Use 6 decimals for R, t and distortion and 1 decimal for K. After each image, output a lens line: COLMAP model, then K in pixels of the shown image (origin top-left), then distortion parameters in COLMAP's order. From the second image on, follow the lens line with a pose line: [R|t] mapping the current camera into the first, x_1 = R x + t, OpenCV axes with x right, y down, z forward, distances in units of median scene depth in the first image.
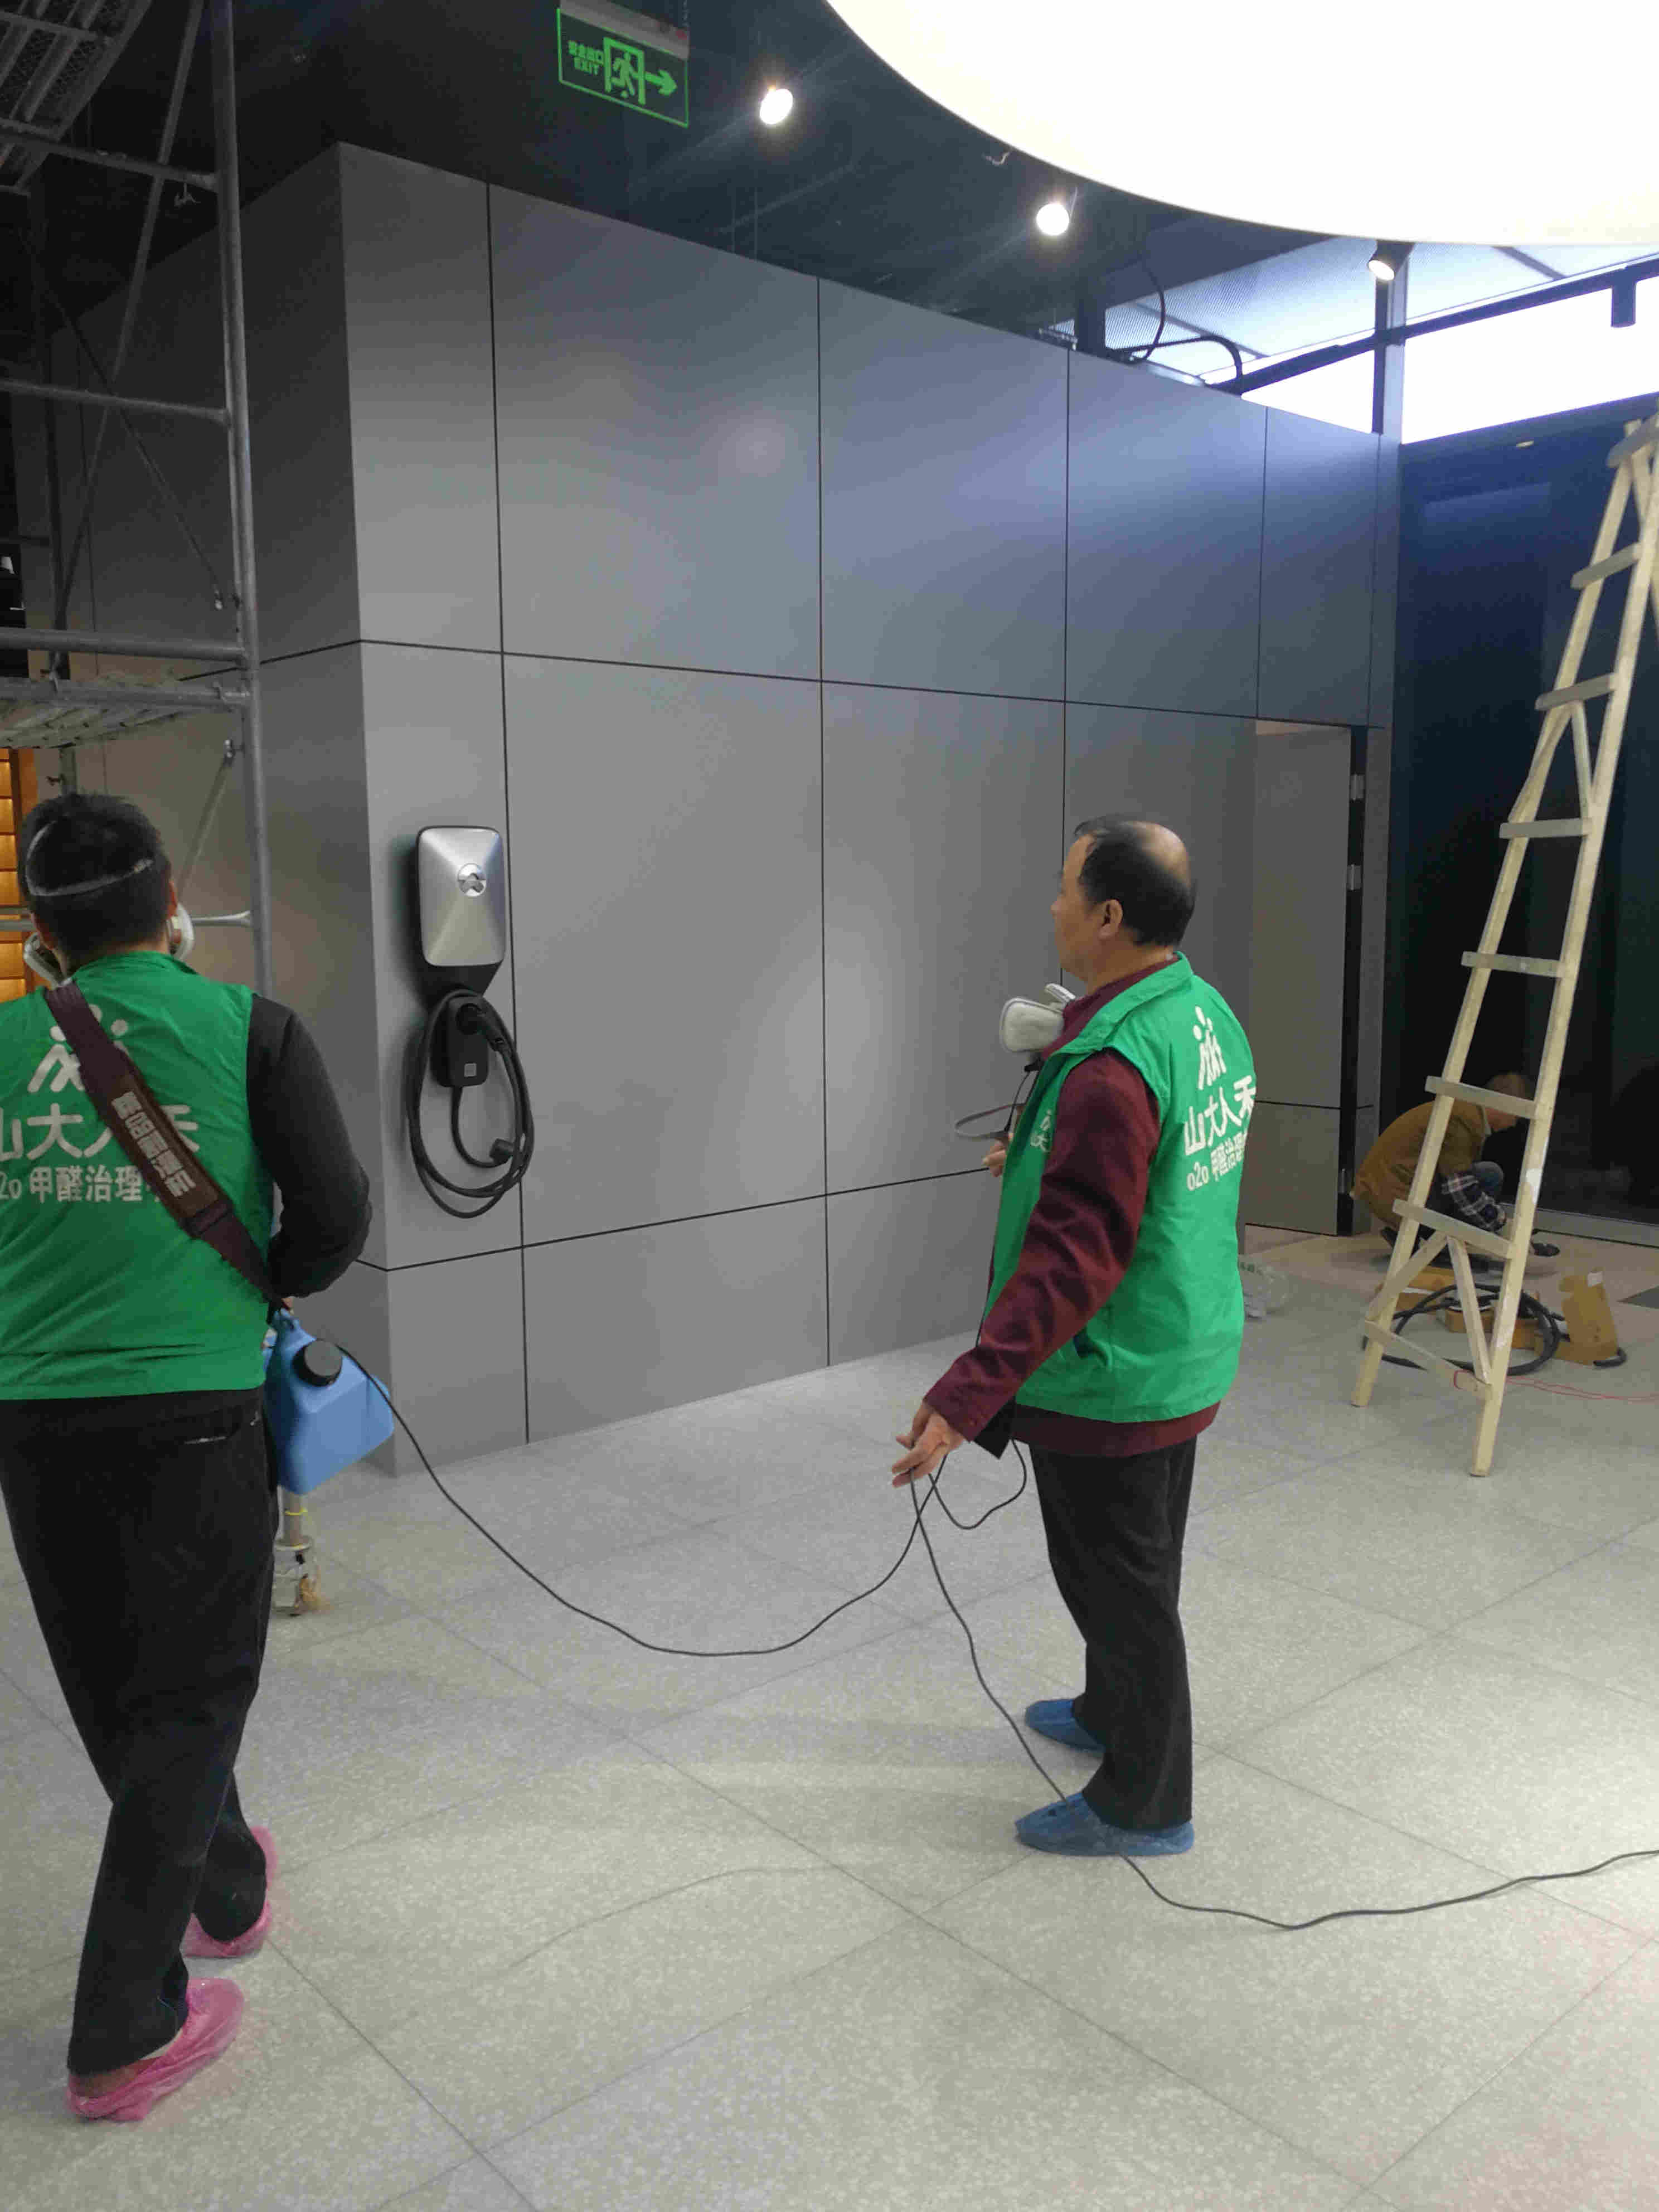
lens RADIAL K [[1785.3, 0, 907.1], [0, 1785.3, 1063.4], [0, 0, 1]] dist [-0.002463, 0.092403]
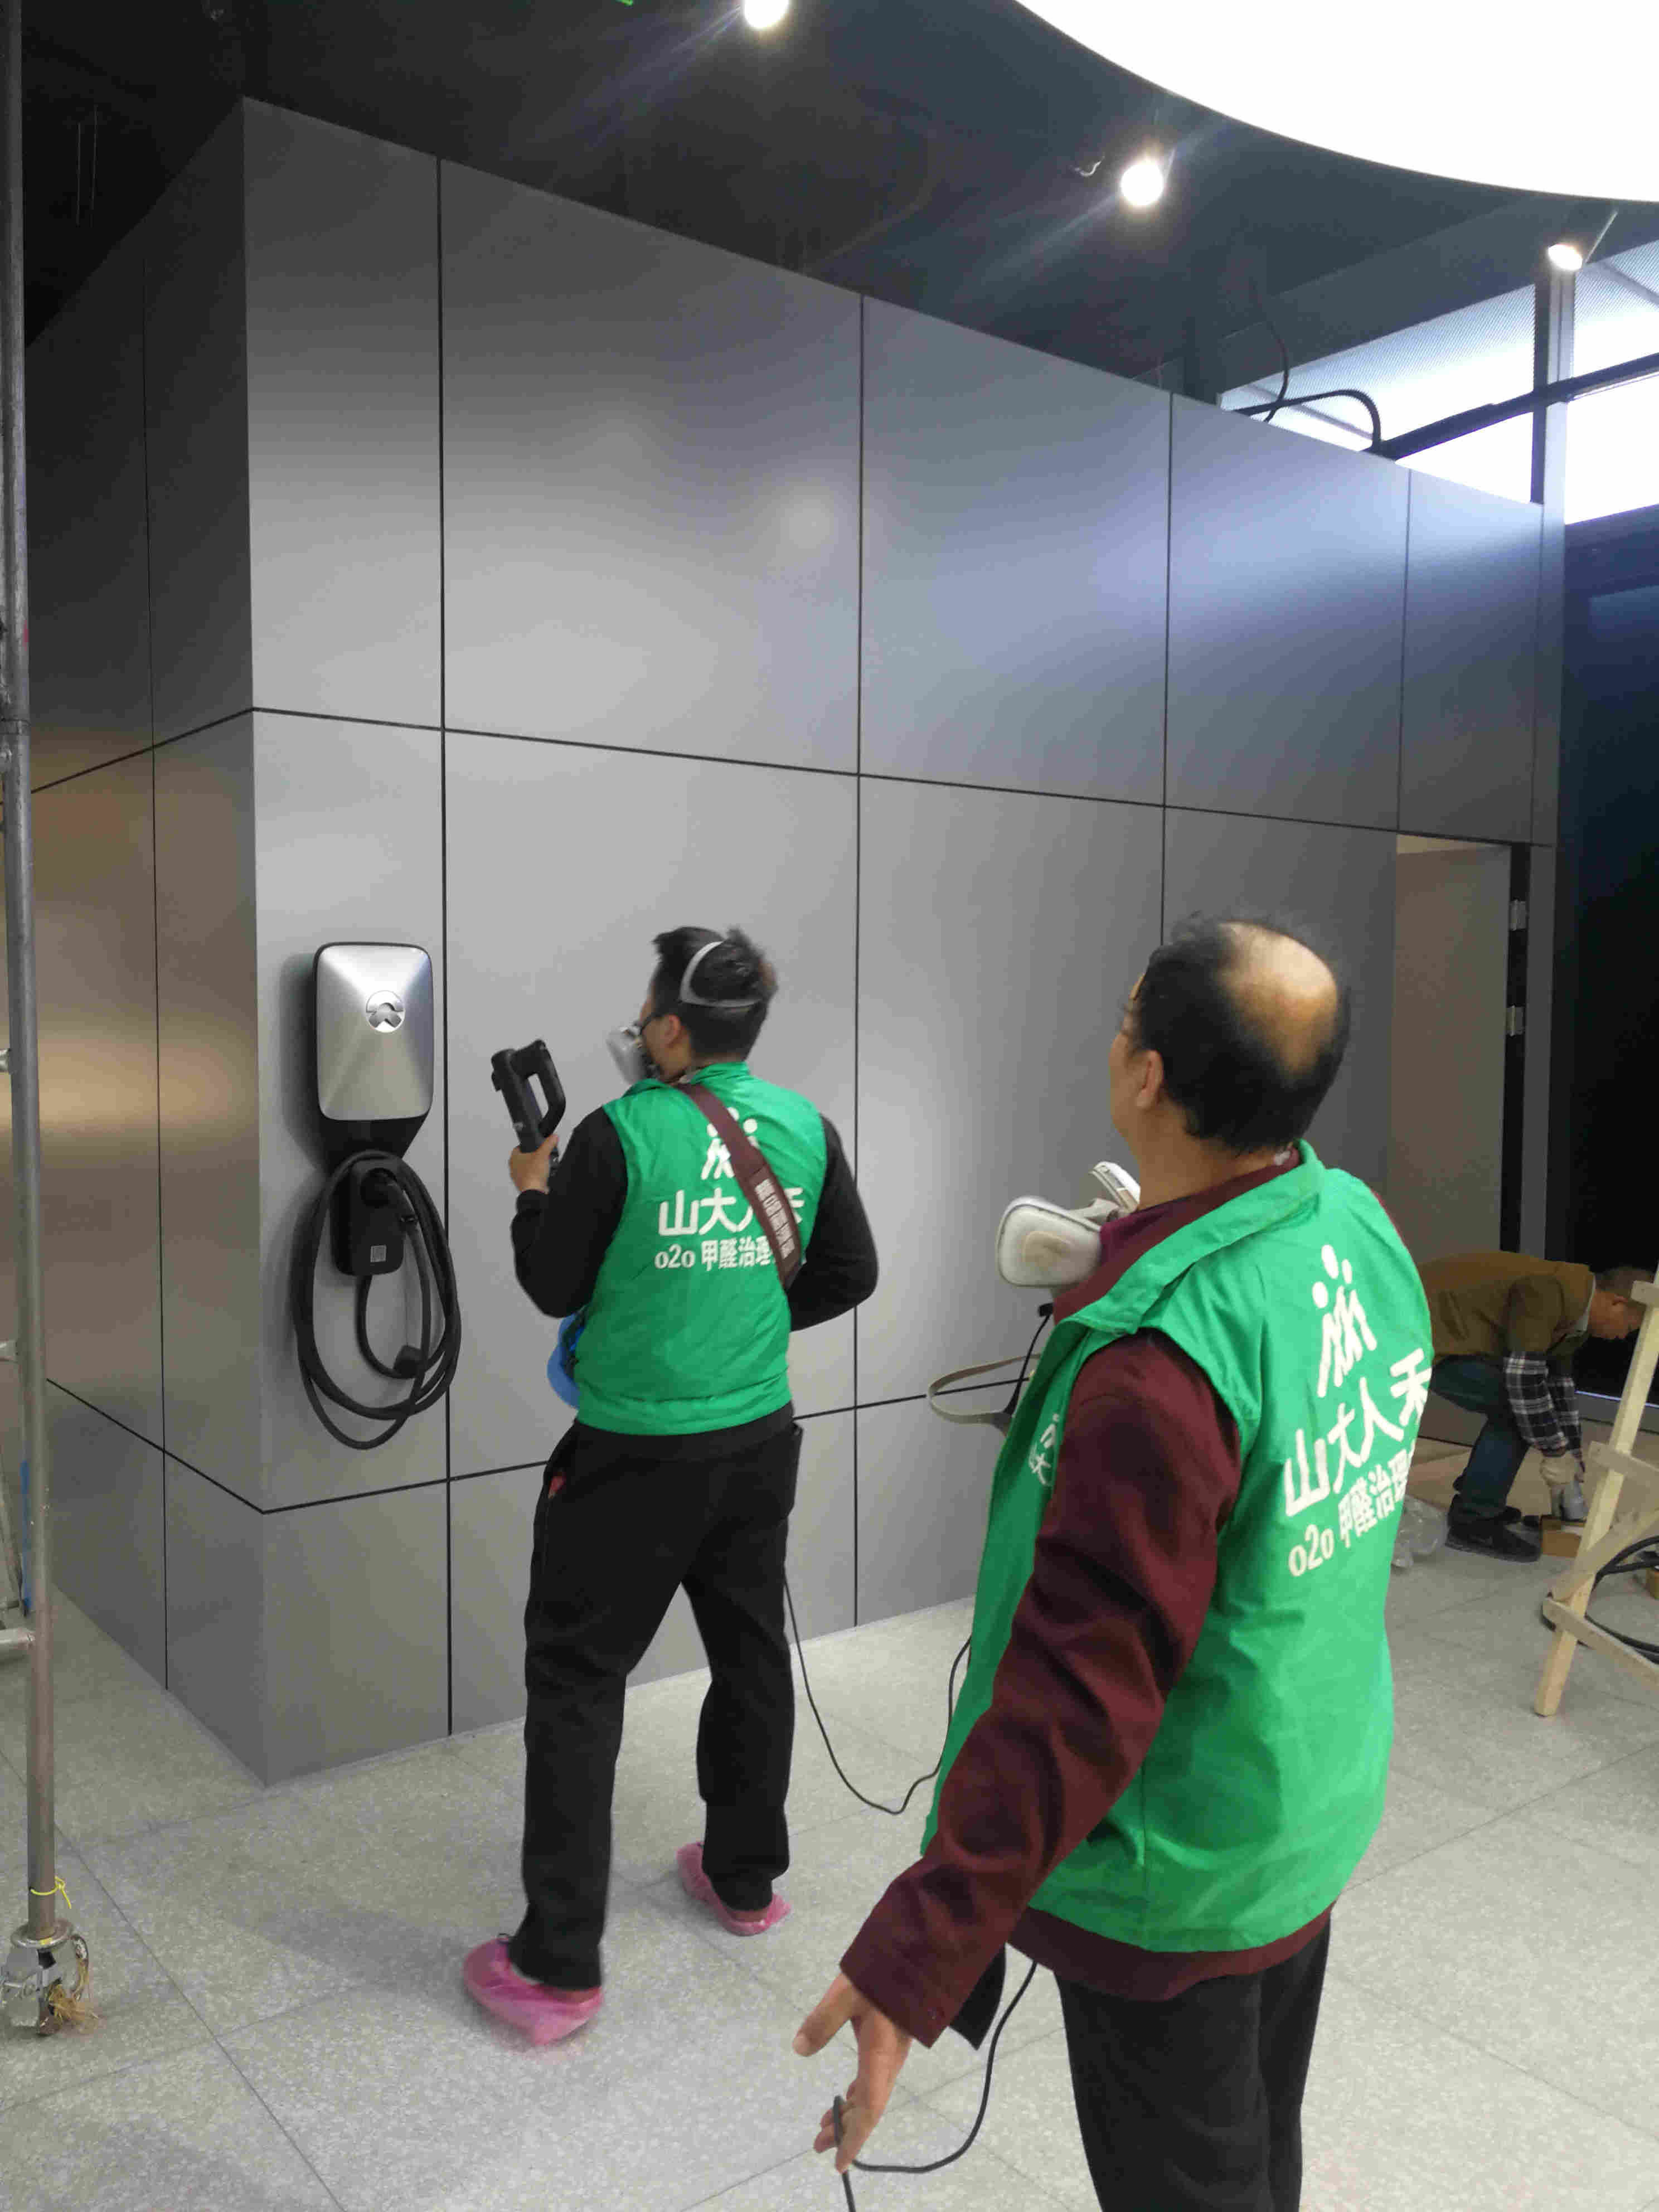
lens RADIAL K [[1785.3, 0, 907.1], [0, 1785.3, 1063.4], [0, 0, 1]] dist [-0.002463, 0.092403]
pose [[0.997334, 0.011510, -0.072061, 0.041137], [-0.017076, 0.996877, -0.077106, -0.023095], [0.070949, 0.078131, 0.994415, 0.237617]]
